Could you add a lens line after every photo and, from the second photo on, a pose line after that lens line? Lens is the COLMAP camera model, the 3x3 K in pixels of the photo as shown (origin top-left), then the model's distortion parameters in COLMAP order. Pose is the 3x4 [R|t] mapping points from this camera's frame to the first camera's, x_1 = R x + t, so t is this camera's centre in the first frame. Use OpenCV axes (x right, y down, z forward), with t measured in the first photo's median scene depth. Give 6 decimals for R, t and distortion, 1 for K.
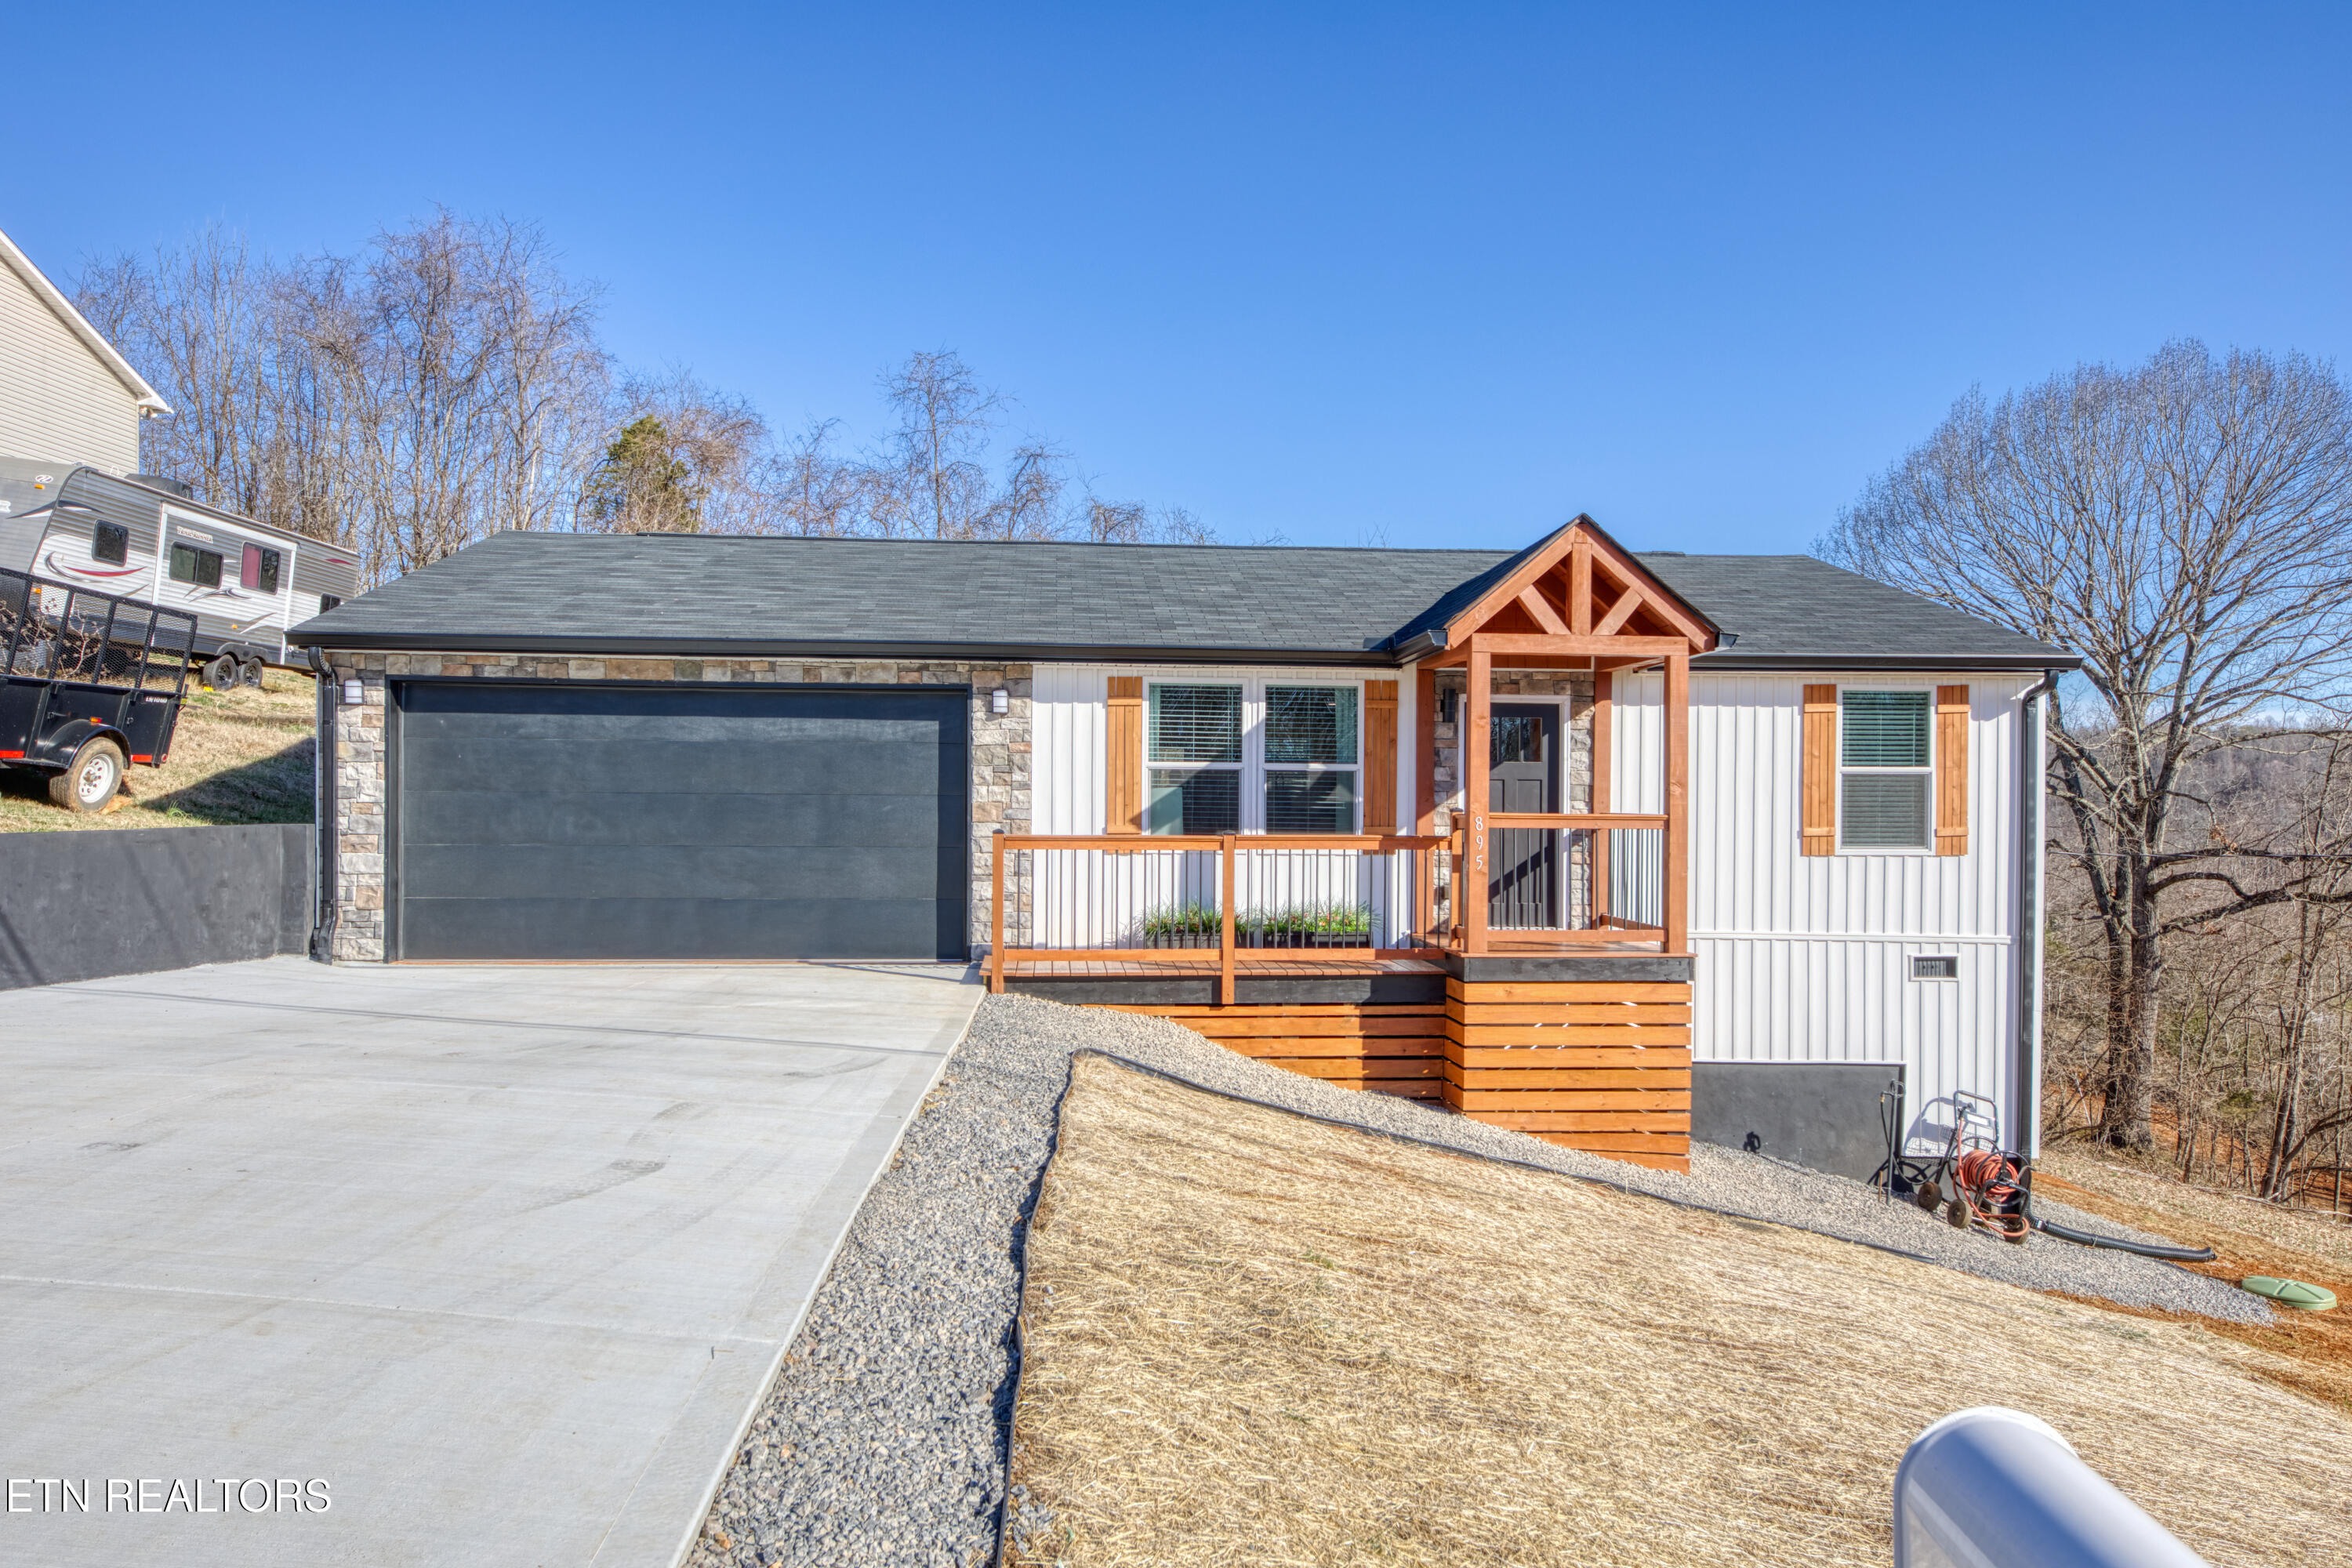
lens RADIAL K [[1430.0, 0, 1176.0], [0, 1430.0, 784.0], [0, 0, 1]] dist [0.018449, 0.001588]
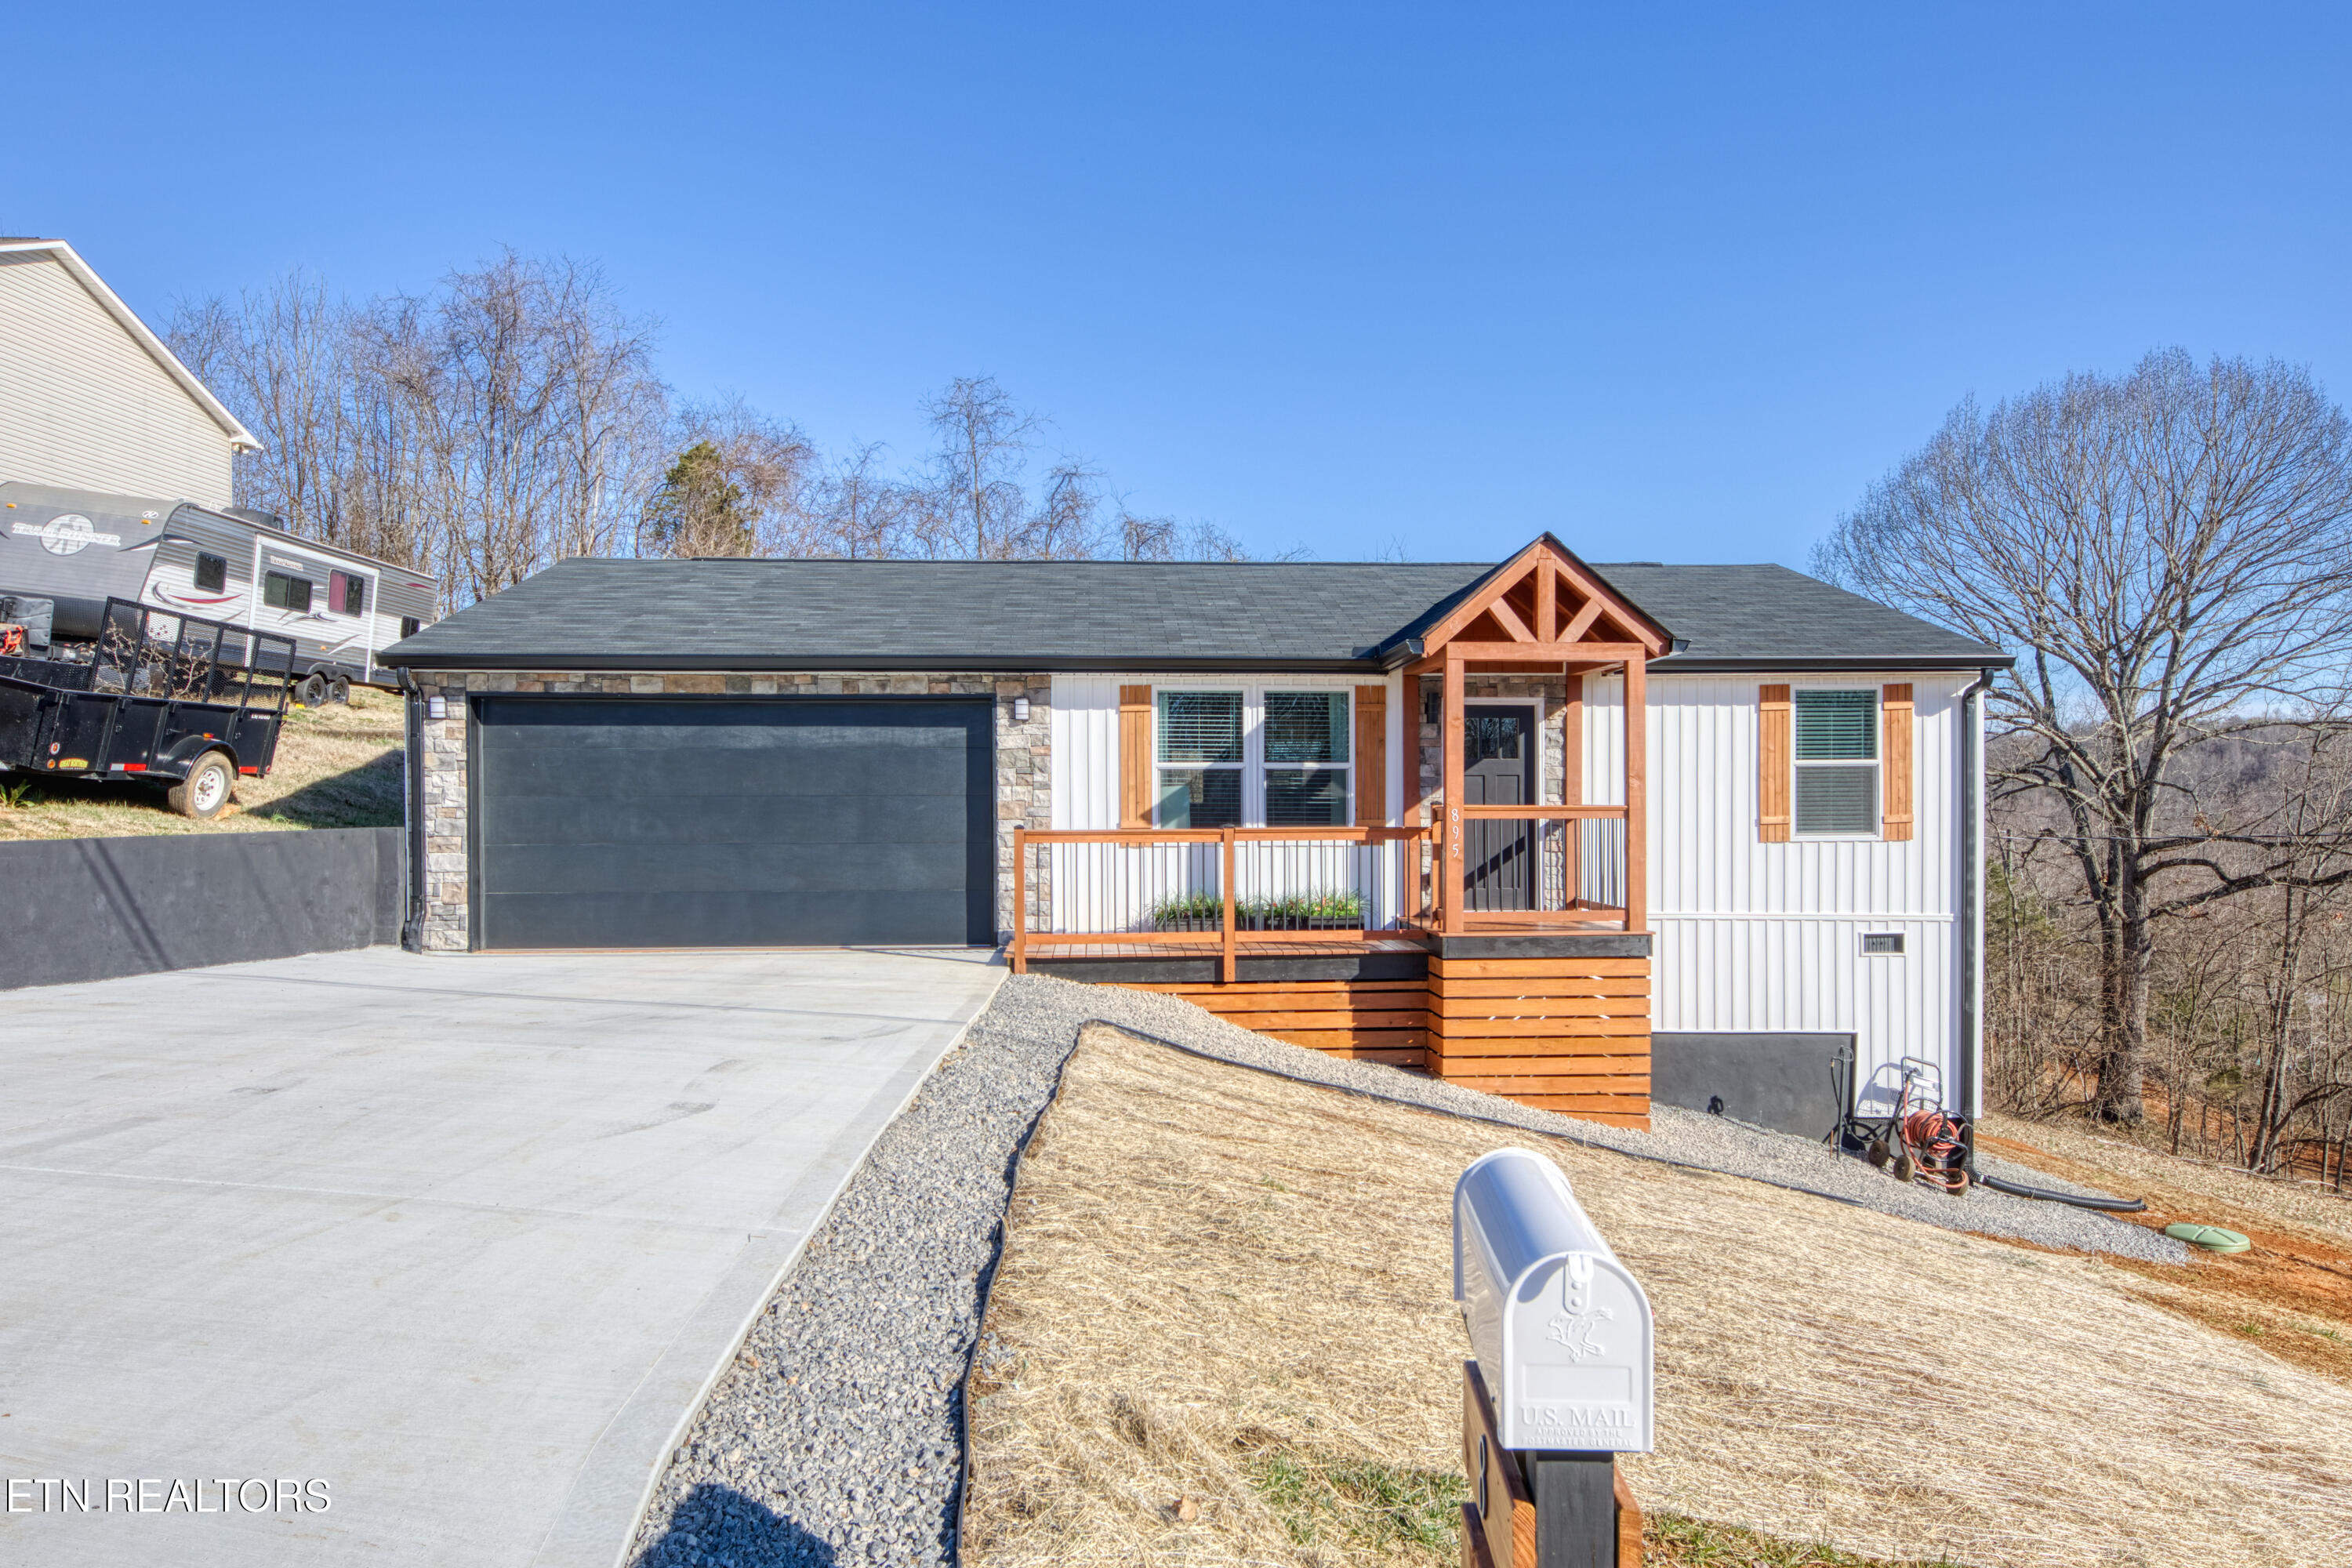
lens RADIAL K [[1360.1, 0, 1190.7], [0, 1360.1, 790.2], [0, 0, 1]] dist [0.016903, 0.001007]
pose [[0.999860, -0.011016, -0.012627, 0.019100], [0.011063, 0.999932, 0.003657, 0.002051], [0.012586, -0.003796, 0.999914, -0.042395]]
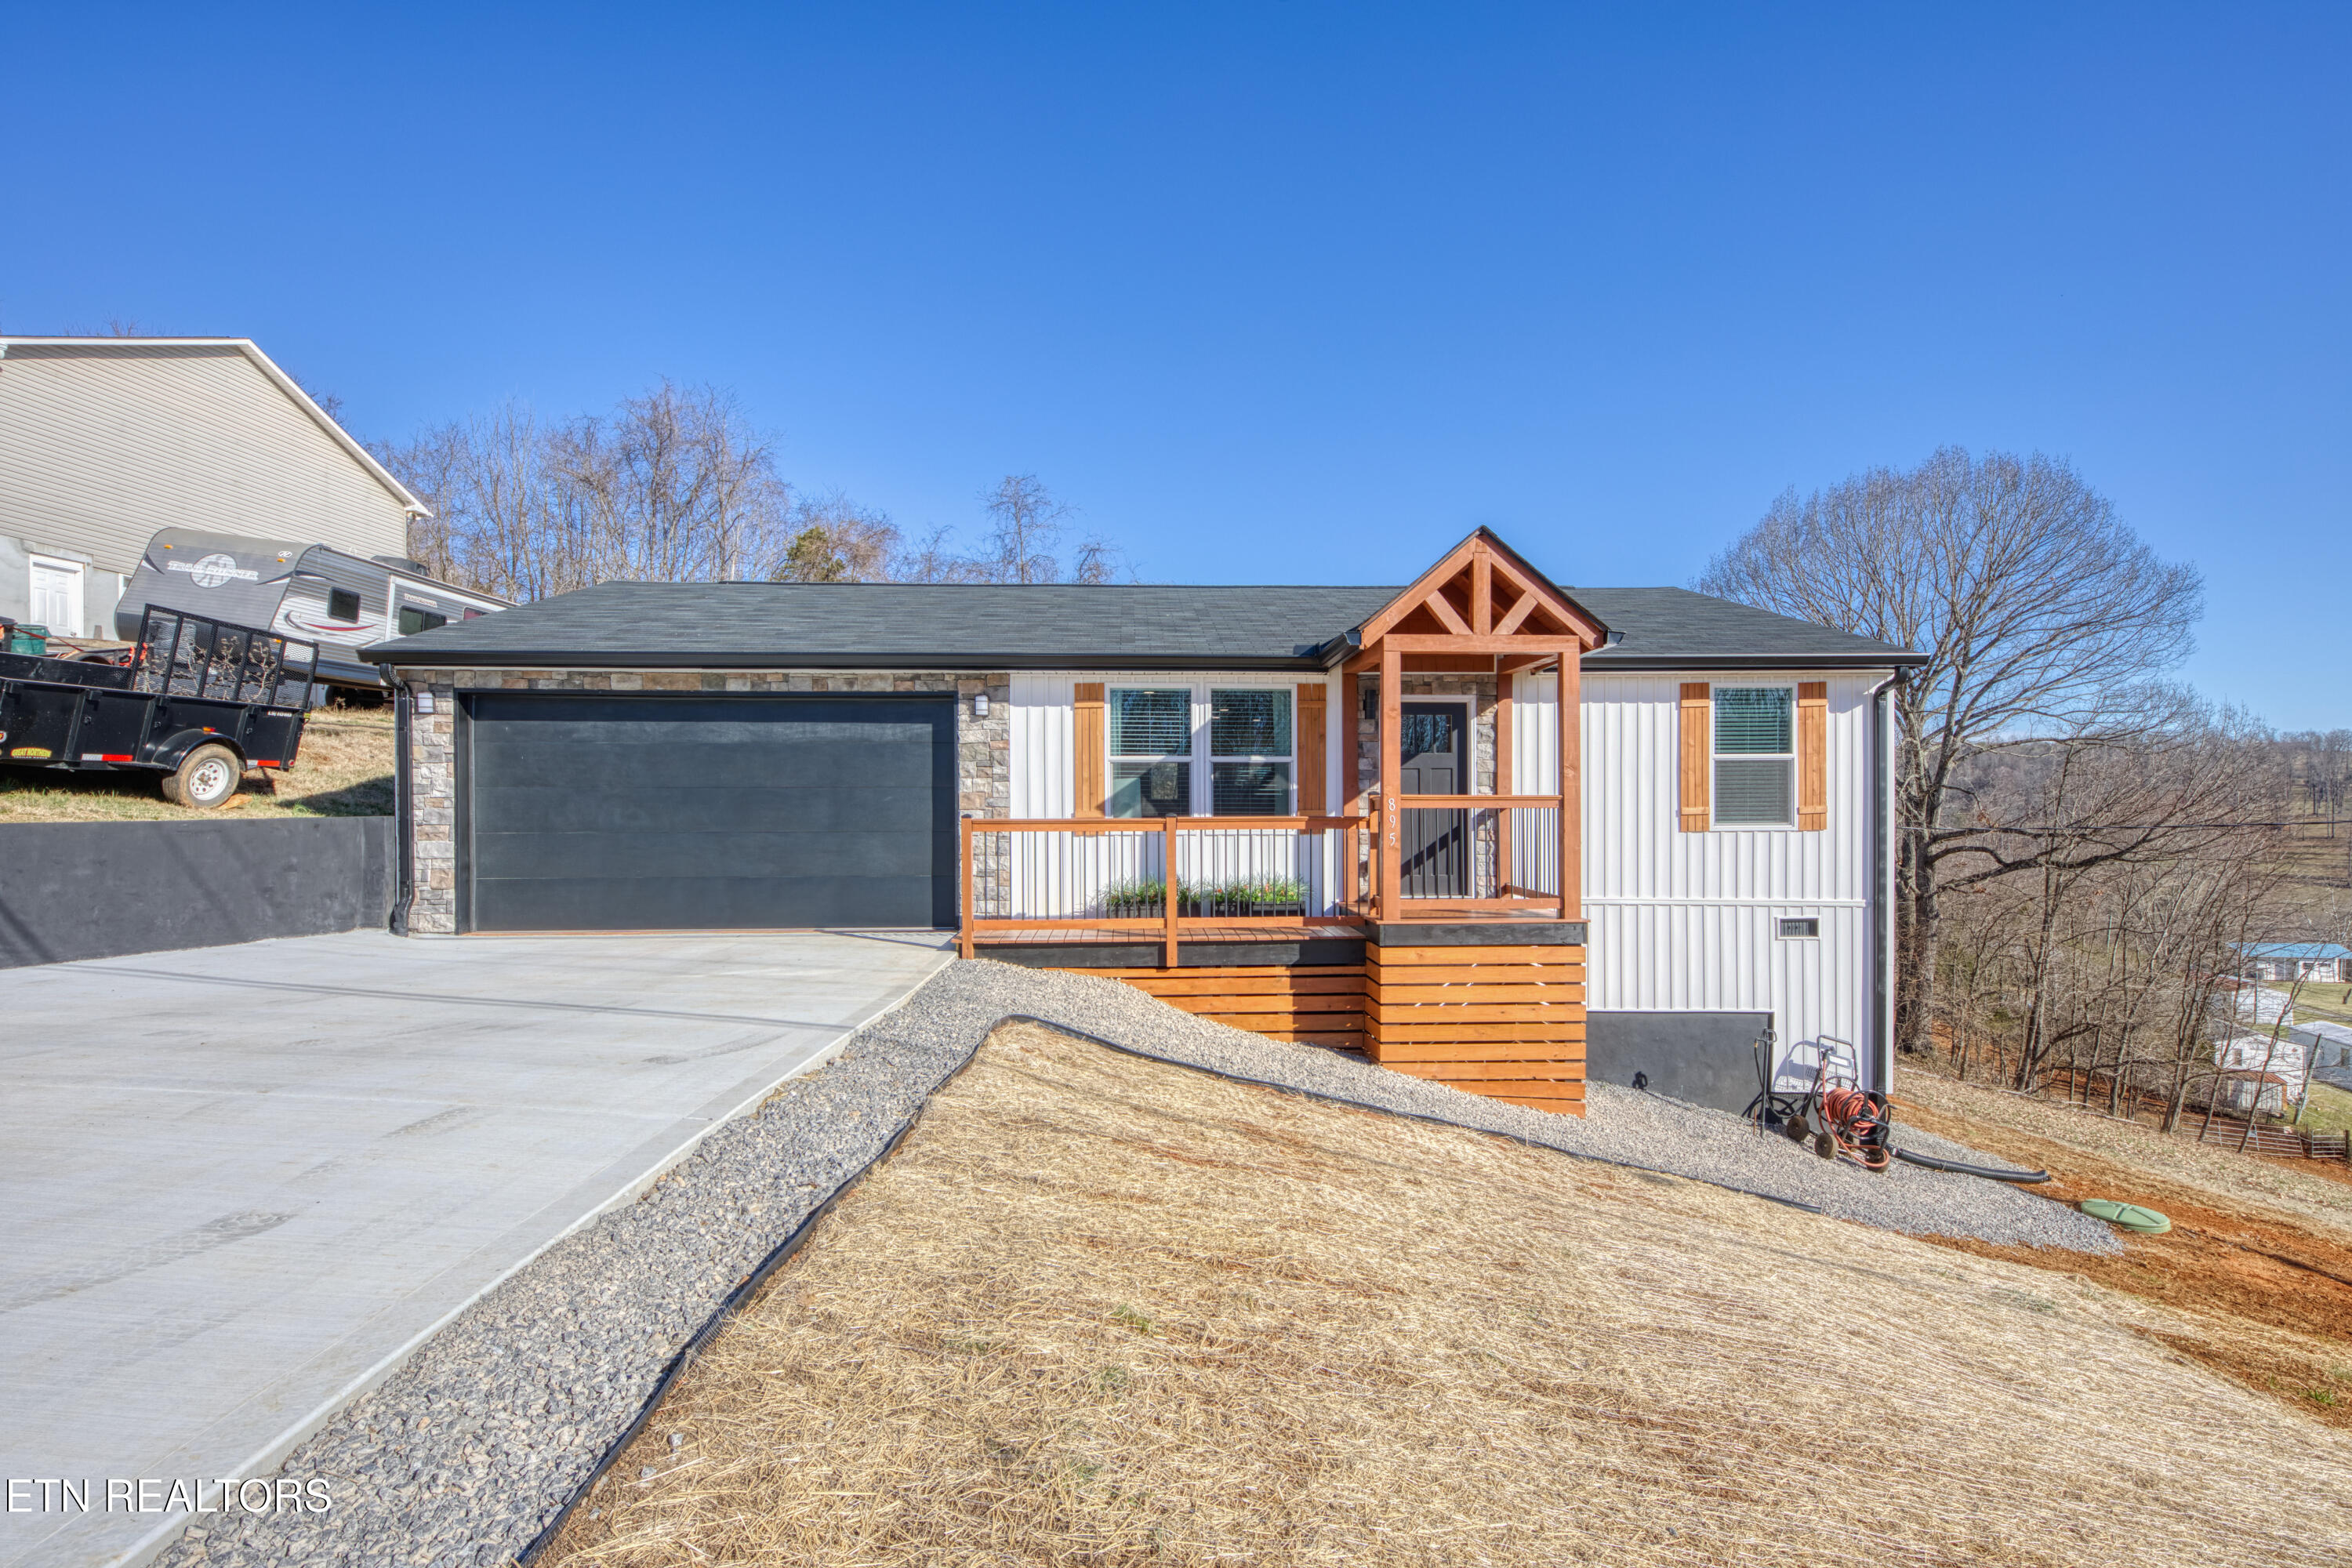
lens RADIAL K [[1044.0, 0, 1170.5], [0, 1044.0, 786.9], [0, 0, 1]] dist [0.014949, -0.000057]
pose [[0.999532, -0.010795, -0.028639, 0.054128], [0.010739, 0.999940, -0.002106, 0.011864], [0.028660, 0.001797, 0.999588, 0.155226]]
